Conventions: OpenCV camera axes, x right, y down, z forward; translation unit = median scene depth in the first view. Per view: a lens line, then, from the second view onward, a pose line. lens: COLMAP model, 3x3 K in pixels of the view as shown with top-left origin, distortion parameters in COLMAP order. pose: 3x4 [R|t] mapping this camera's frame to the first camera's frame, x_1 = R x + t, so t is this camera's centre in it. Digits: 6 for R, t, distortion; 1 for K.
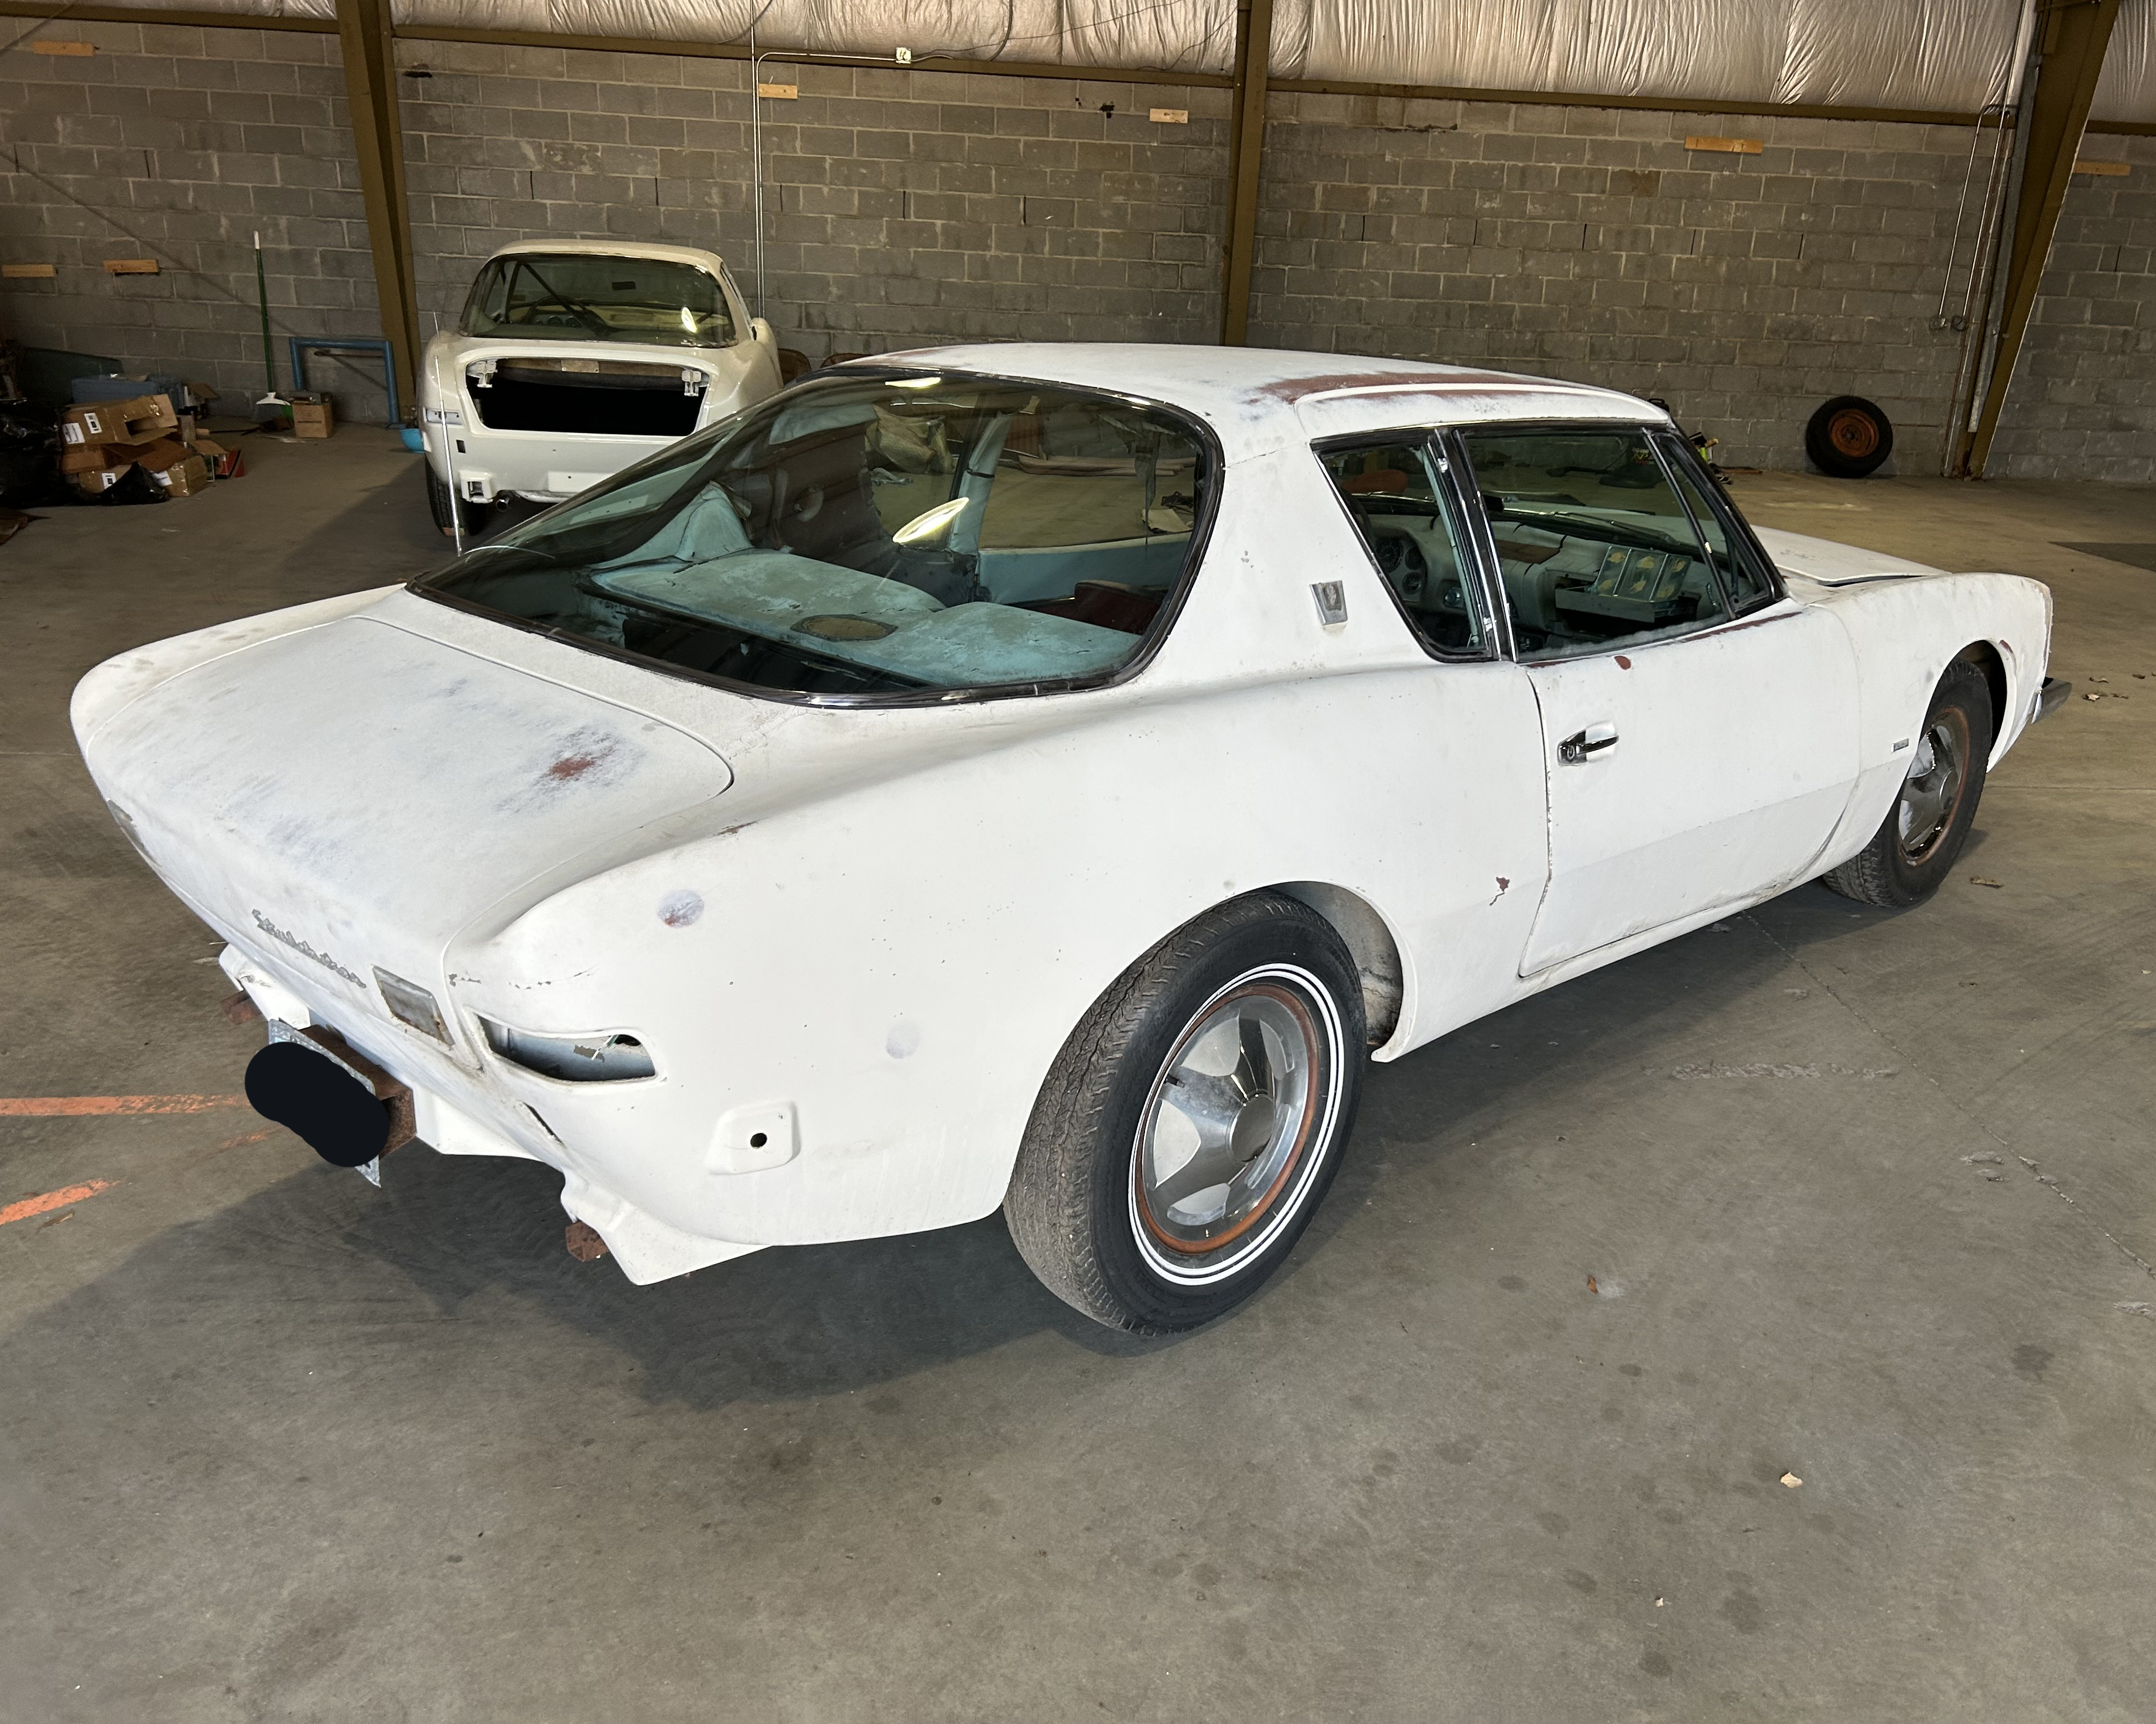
lens RADIAL K [[1783.5, 0, 1078.0], [0, 1783.5, 862.0], [0, 0, 1]] dist [0.021748, 0.000697]
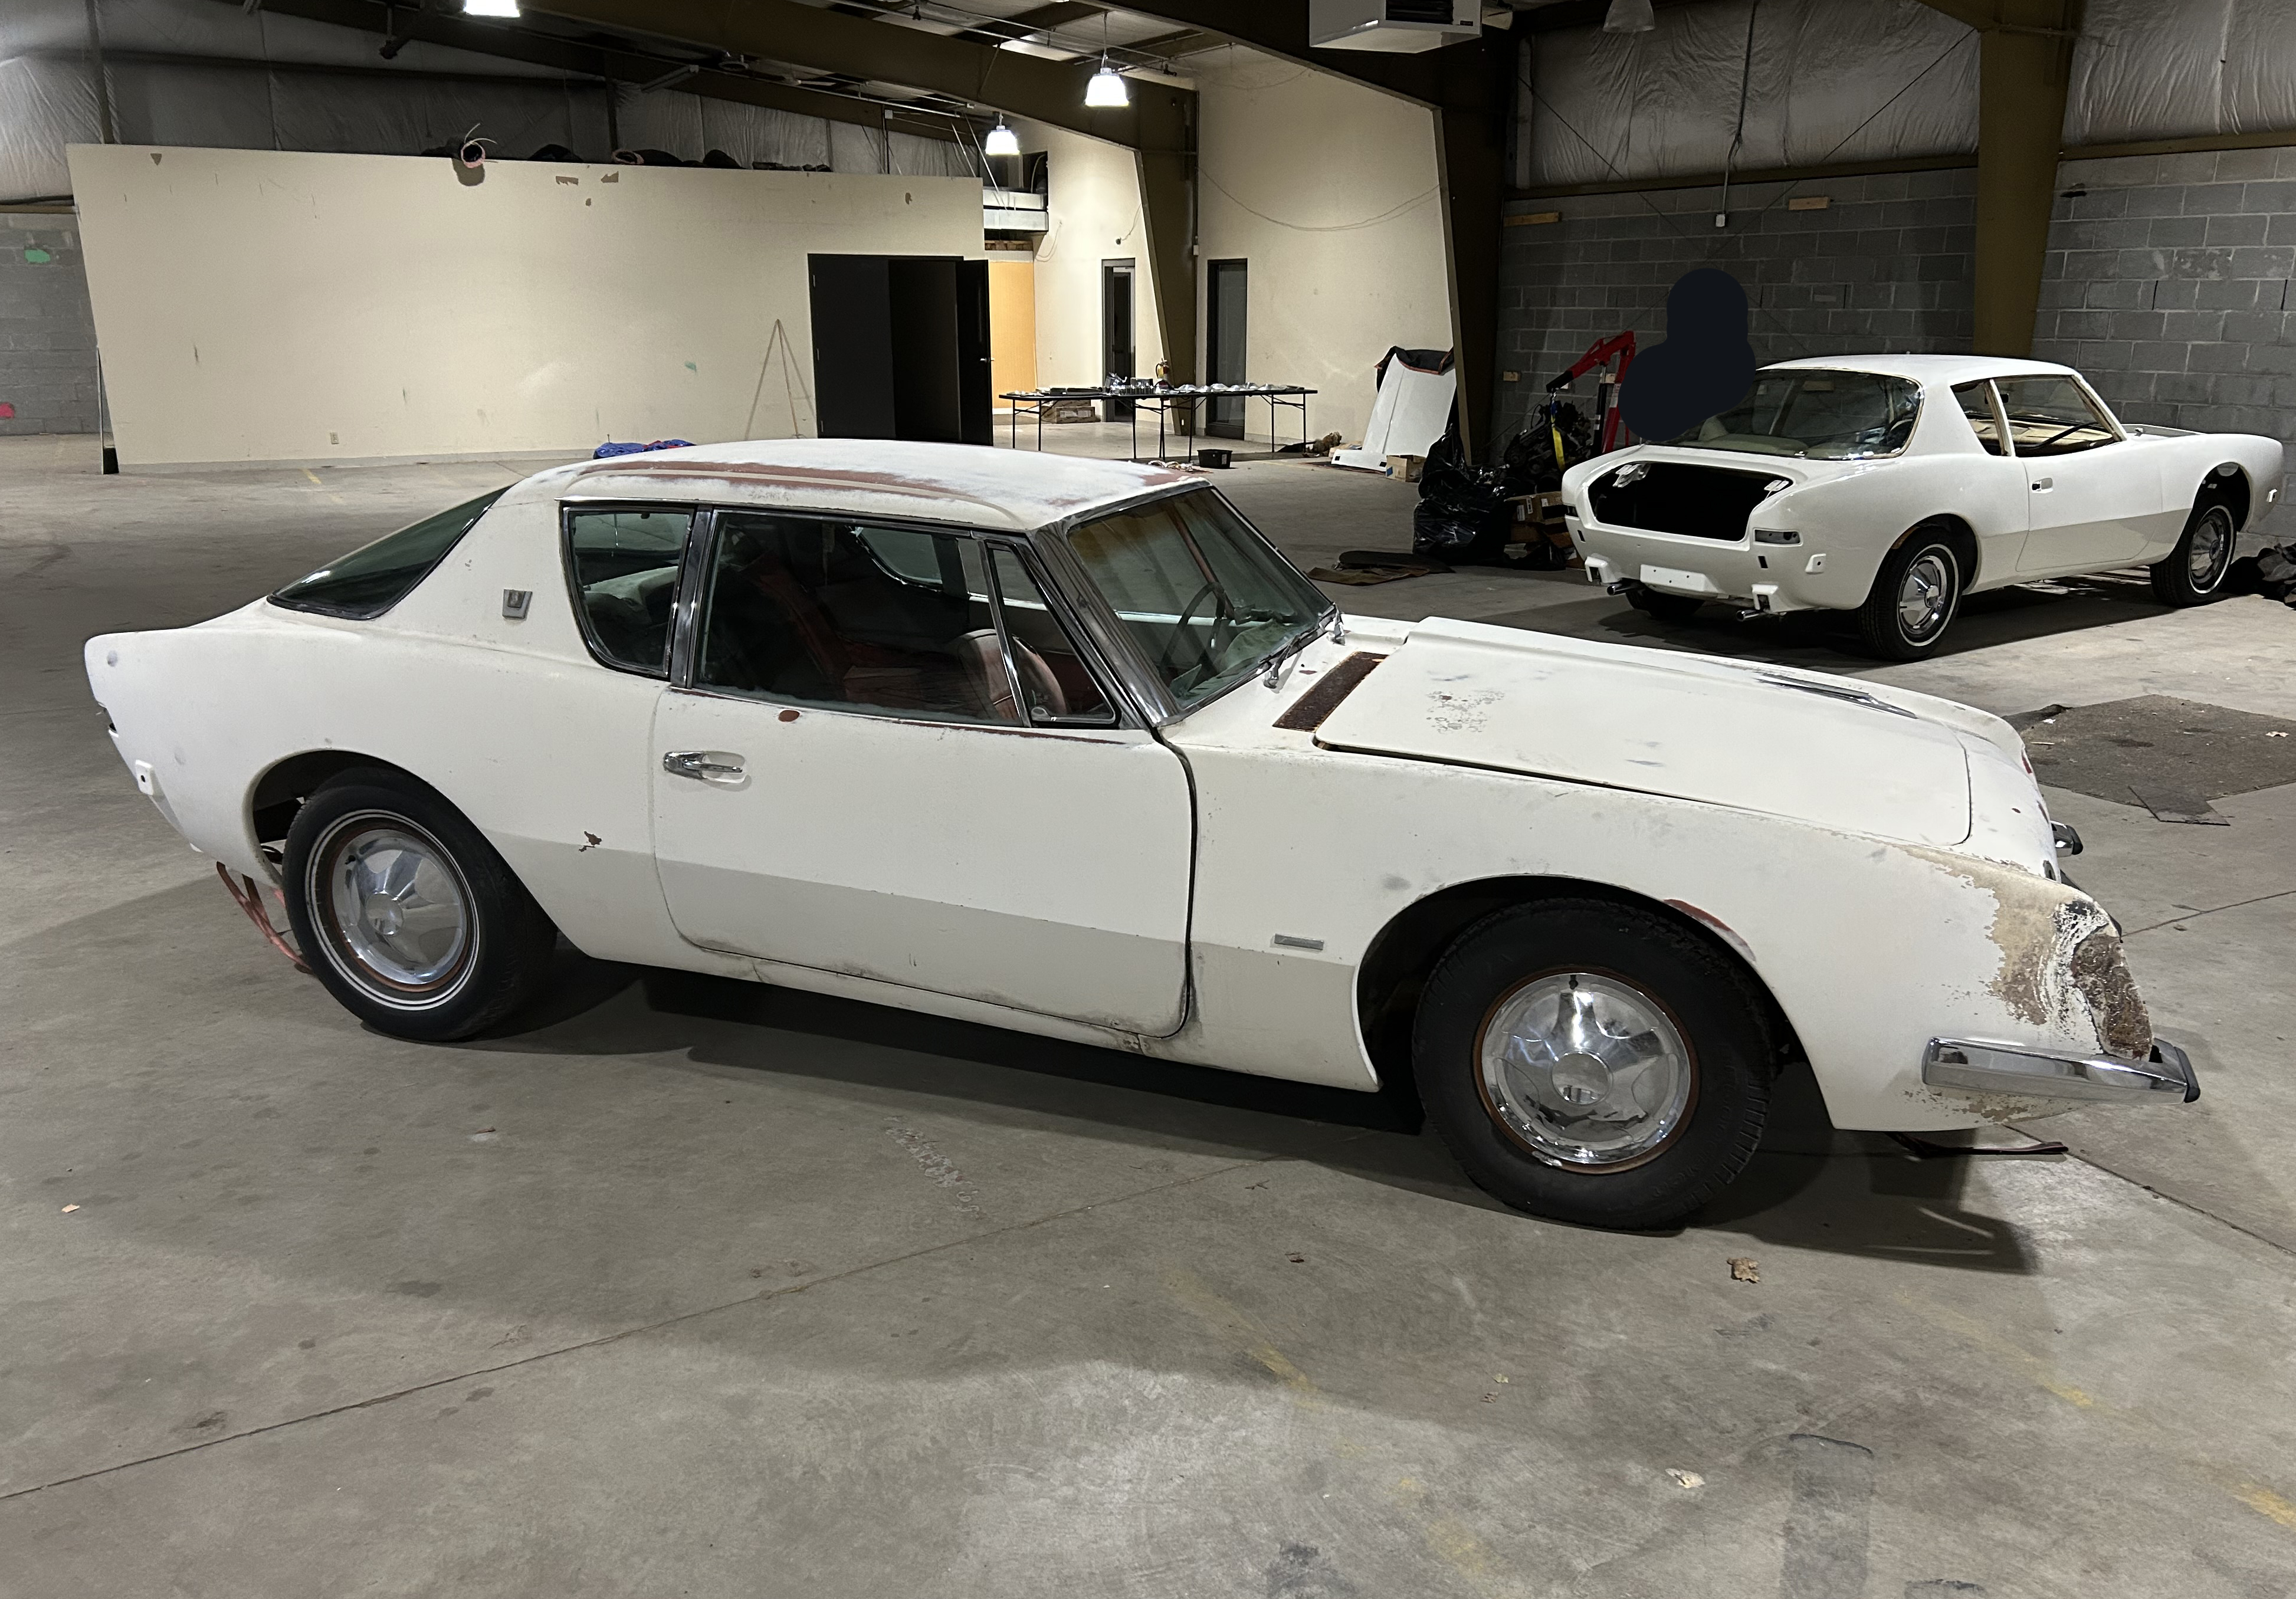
lens RADIAL K [[1716.1, 0, 1147.0], [0, 1716.1, 836.6], [0, 0, 1]] dist [0.037335, -0.056163]
pose [[0.417216, 0.223993, -0.880771, 0.962670], [-0.279041, 0.953910, 0.110413, -0.154056], [0.864908, 0.199705, 0.460490, 0.482561]]
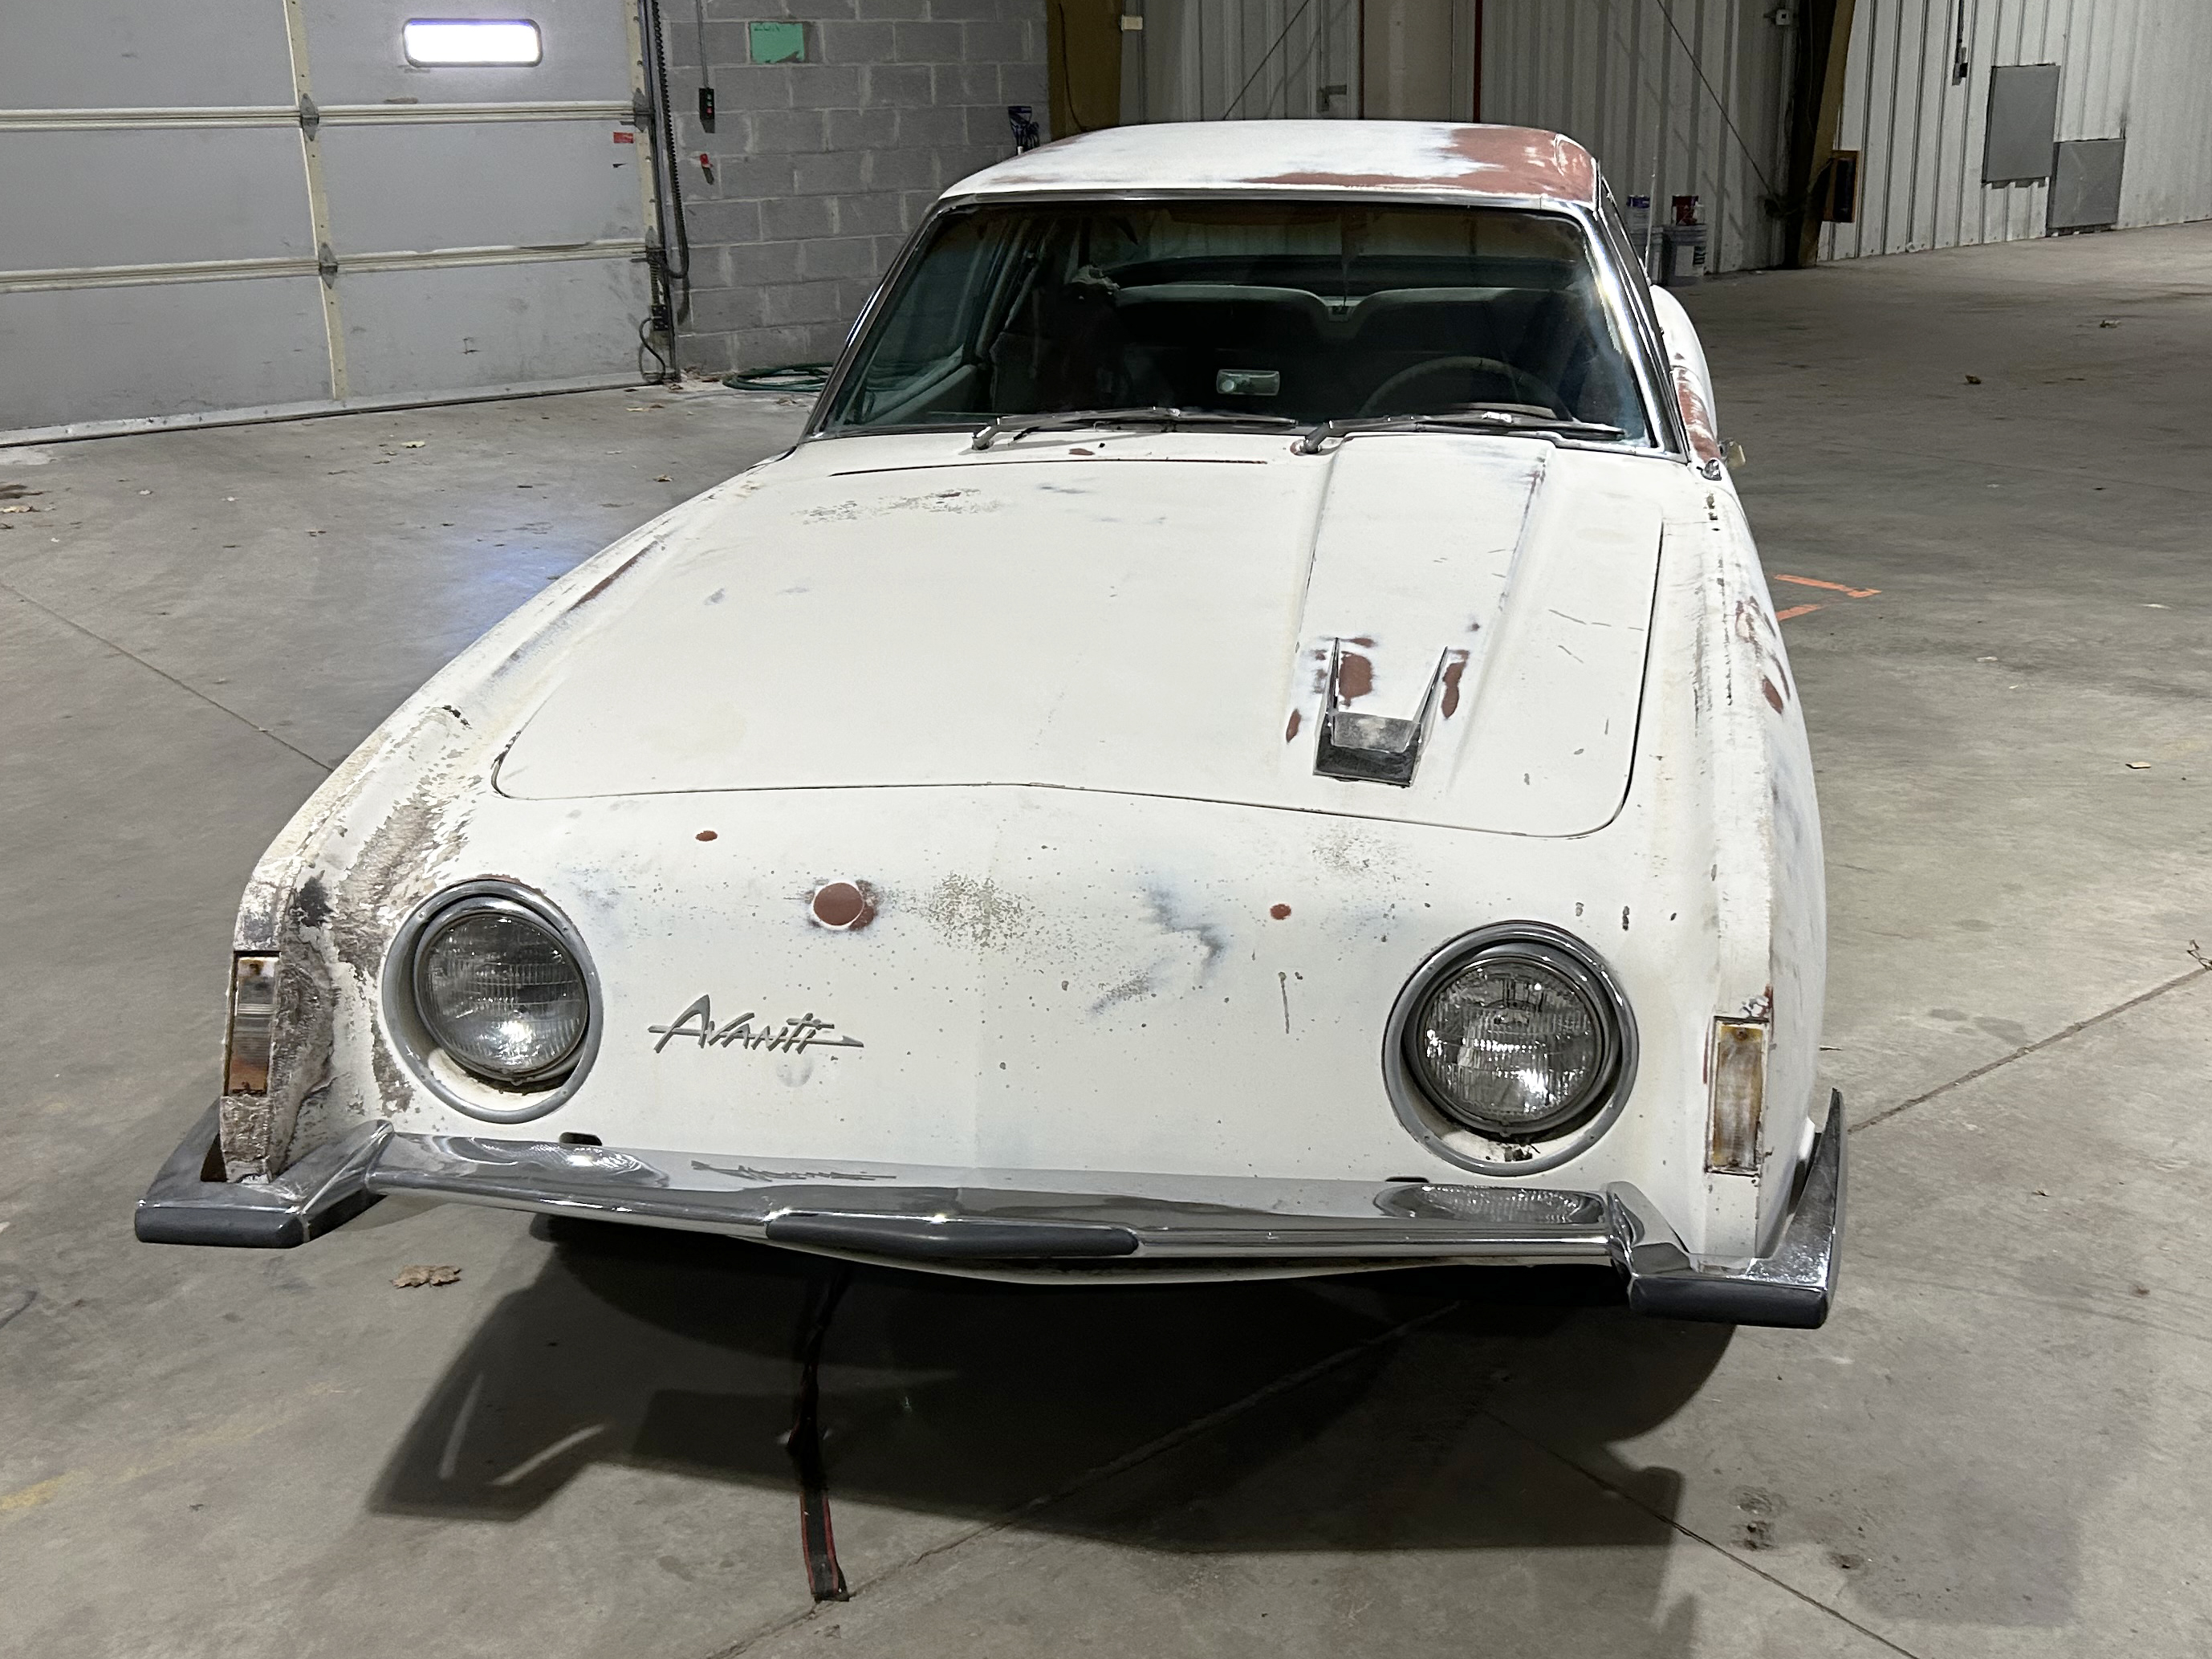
lens RADIAL K [[2272.8, 0, 1106.0], [0, 2272.8, 829.5], [0, 0, 1]] dist [0.083762, -0.156020]
pose [[-0.782669, 0.166489, -0.599759, 0.718270], [-0.224824, 0.822897, 0.521819, -0.457061], [0.580417, 0.543252, -0.606625, 1.446062]]
